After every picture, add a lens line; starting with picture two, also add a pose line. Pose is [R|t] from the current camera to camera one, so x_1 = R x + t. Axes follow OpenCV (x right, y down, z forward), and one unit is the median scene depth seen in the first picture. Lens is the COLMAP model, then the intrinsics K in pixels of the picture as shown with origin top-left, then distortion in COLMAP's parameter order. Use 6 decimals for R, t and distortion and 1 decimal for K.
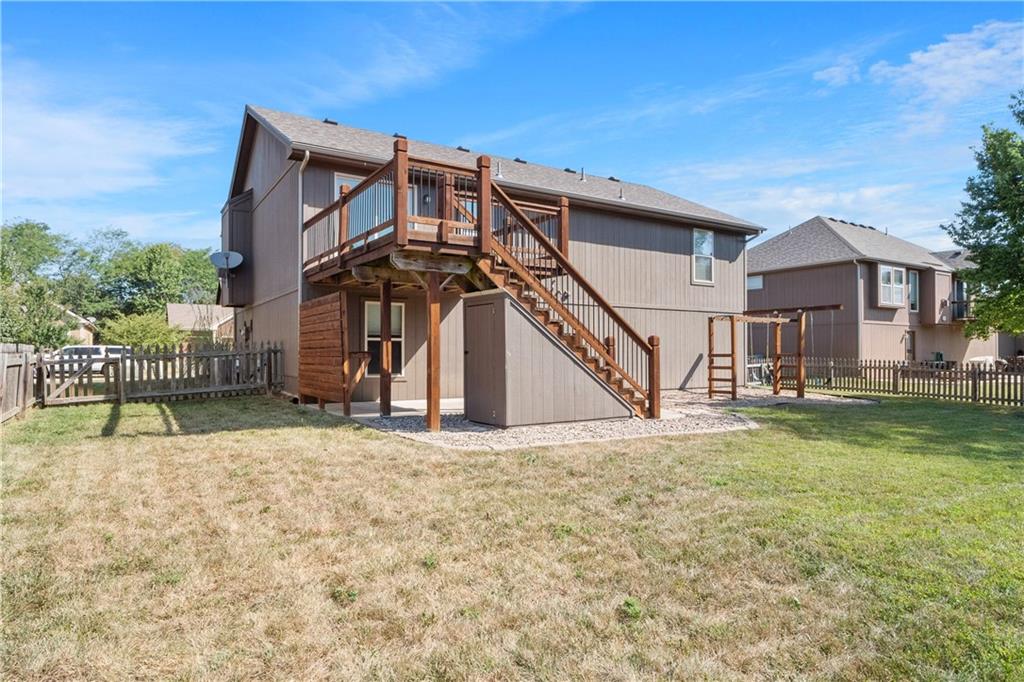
lens RADIAL K [[605.5, 0, 511.9], [0, 605.5, 342.8], [0, 0, 1]] dist [0.031022, 0.001309]
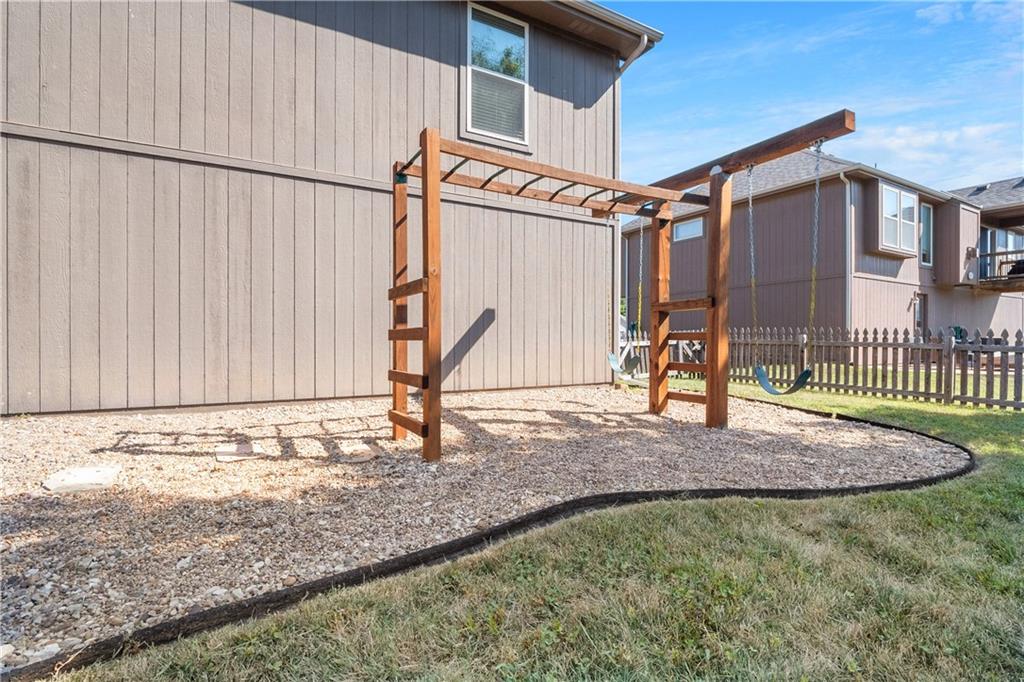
lens RADIAL K [[484.9, 0, 508.4], [0, 484.9, 343.4], [0, 0, 1]] dist [-0.002485, -0.000091]
pose [[0.998460, 0.001287, -0.055460, 0.327189], [-0.000068, 0.999758, 0.021982, 0.033010], [0.055475, -0.021945, 0.998219, 0.636987]]
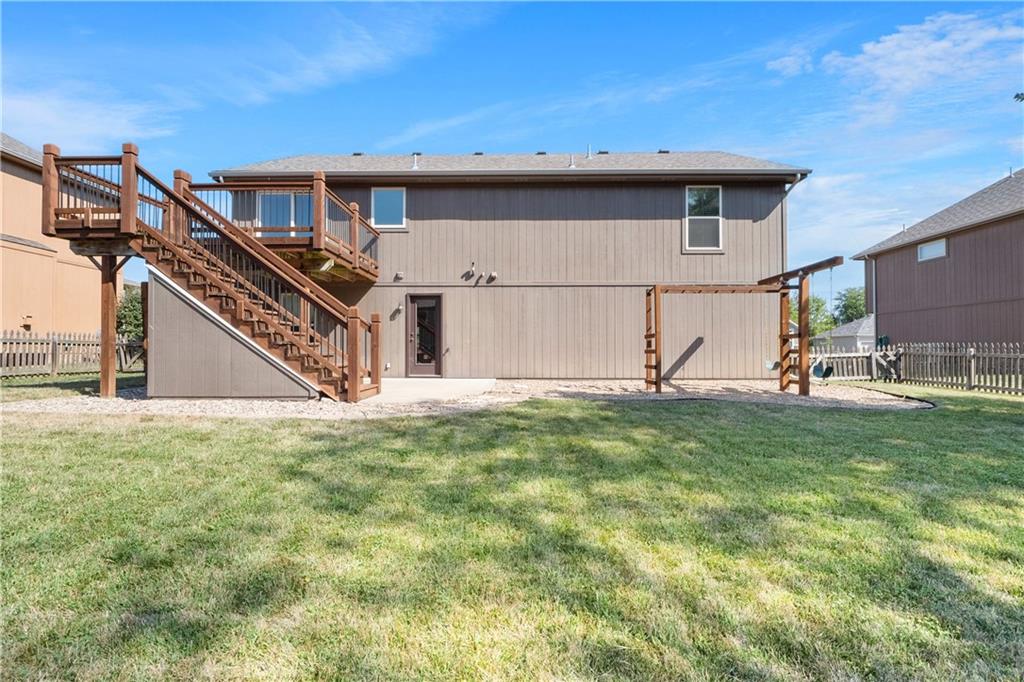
lens RADIAL K [[484.9, 0, 509.4], [0, 484.9, 349.4], [0, 0, 1]] dist [-0.002485, -0.000091]
pose [[0.827551, -0.006276, -0.561356, 0.445325], [0.010508, 0.999935, 0.004312, 0.027250], [0.561292, -0.009467, 0.827563, 0.301336]]
